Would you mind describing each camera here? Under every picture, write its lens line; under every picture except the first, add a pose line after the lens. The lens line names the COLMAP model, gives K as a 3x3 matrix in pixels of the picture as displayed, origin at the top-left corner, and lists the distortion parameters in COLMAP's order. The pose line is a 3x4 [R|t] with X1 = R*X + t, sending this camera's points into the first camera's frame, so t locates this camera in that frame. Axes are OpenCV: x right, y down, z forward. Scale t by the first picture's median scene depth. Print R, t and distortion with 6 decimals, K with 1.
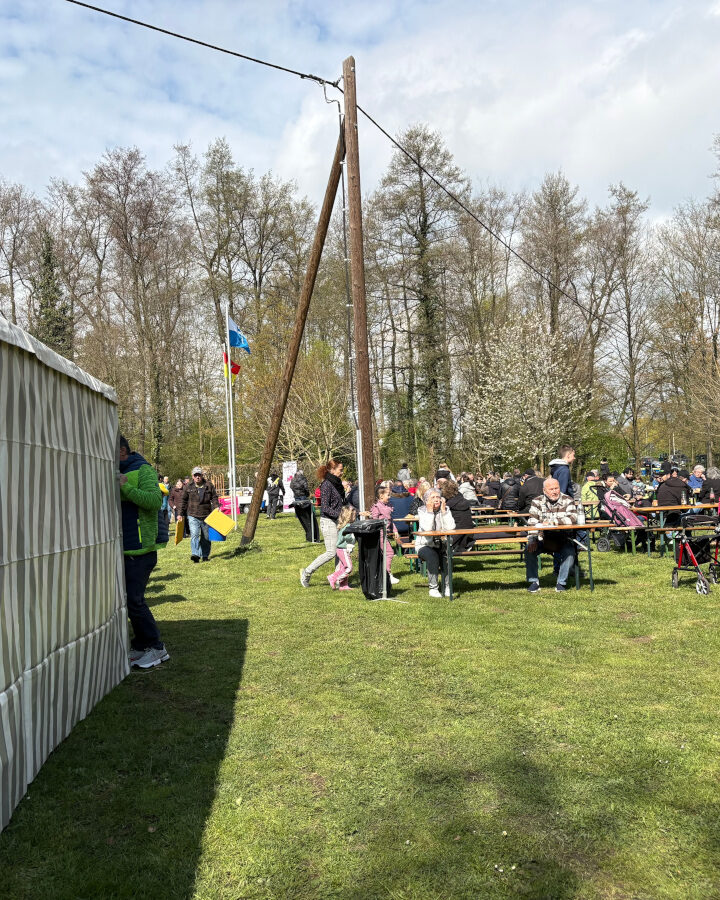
lens RADIAL K [[883.6, 0, 375.9], [0, 883.6, 482.6], [0, 0, 1]] dist [-0.018839, -0.010332]
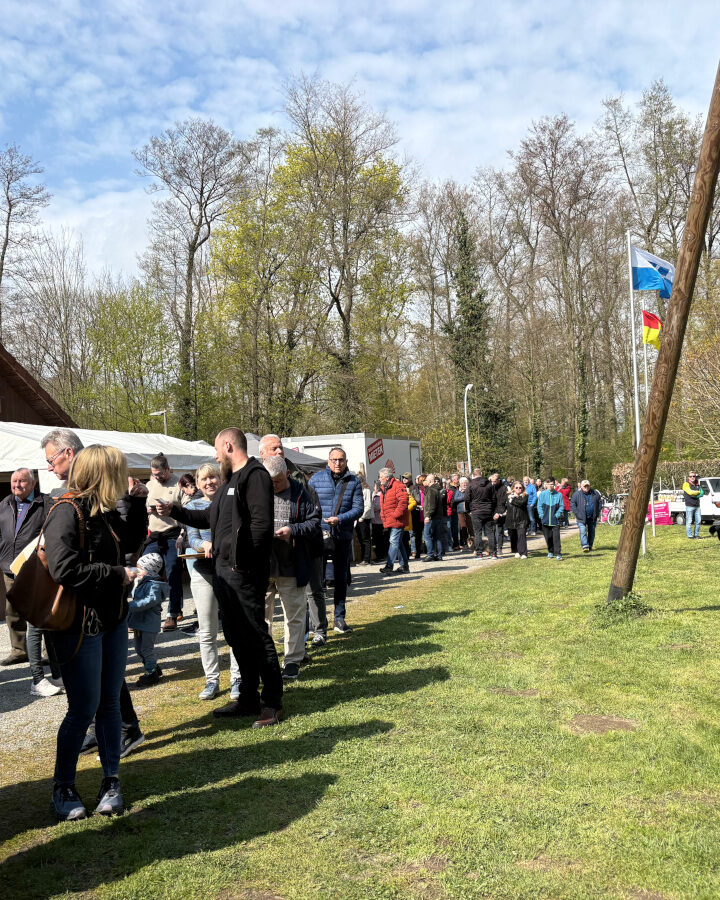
lens RADIAL K [[883.6, 0, 375.9], [0, 883.6, 482.6], [0, 0, 1]] dist [-0.018839, -0.010332]
pose [[0.874578, -0.003776, -0.484870, -0.003745], [0.003352, 0.999993, -0.001741, -0.000280], [0.484873, -0.000103, 0.874585, 0.111761]]
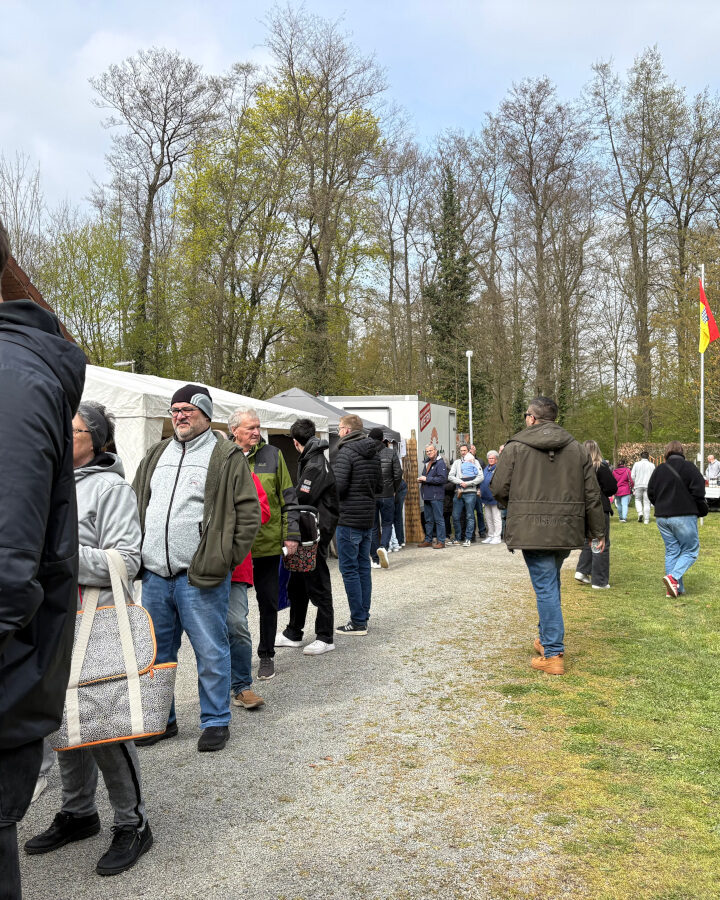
lens RADIAL K [[883.6, 0, 375.9], [0, 883.6, 482.6], [0, 0, 1]] dist [-0.018839, -0.010332]
pose [[0.915318, 0.048171, -0.399840, -0.057579], [-0.038816, 0.998751, 0.031469, 0.000581], [0.400857, -0.013284, 0.916044, 0.124786]]
